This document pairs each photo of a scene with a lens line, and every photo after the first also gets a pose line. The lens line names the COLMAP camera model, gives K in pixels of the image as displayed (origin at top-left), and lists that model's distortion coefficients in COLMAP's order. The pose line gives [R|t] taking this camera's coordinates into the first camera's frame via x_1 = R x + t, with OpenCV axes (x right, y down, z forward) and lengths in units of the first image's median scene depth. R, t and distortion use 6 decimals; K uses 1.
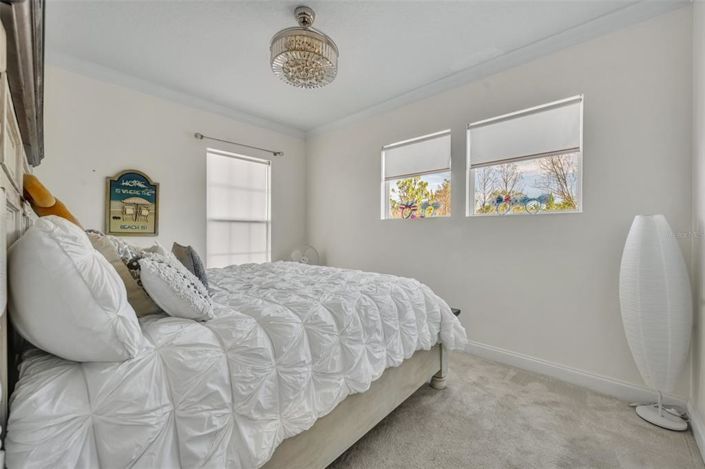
lens RADIAL K [[282.1, 0, 352.5], [0, 282.1, 234.5], [0, 0, 1]] dist [-0.001785, -0.000142]
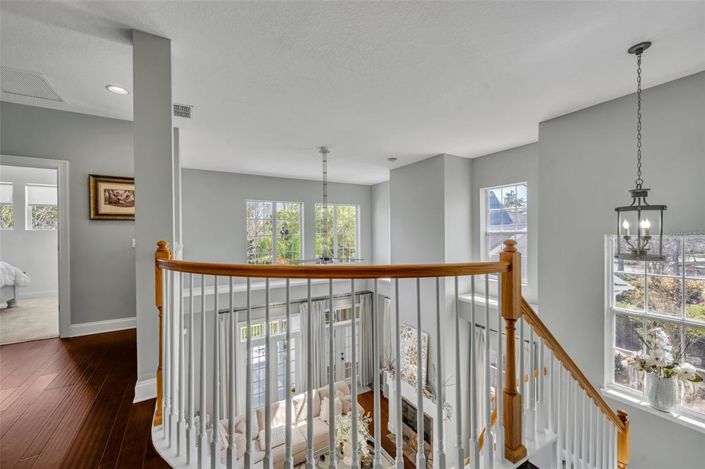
lens RADIAL K [[282.1, 0, 352.5], [0, 282.1, 234.5], [0, 0, 1]] dist [-0.001785, -0.000142]
pose [[0.285028, -0.008717, 0.958480, -1.151898], [0.009687, 0.999934, 0.006213, -0.034357], [-0.958470, 0.007514, 0.285094, -2.423909]]
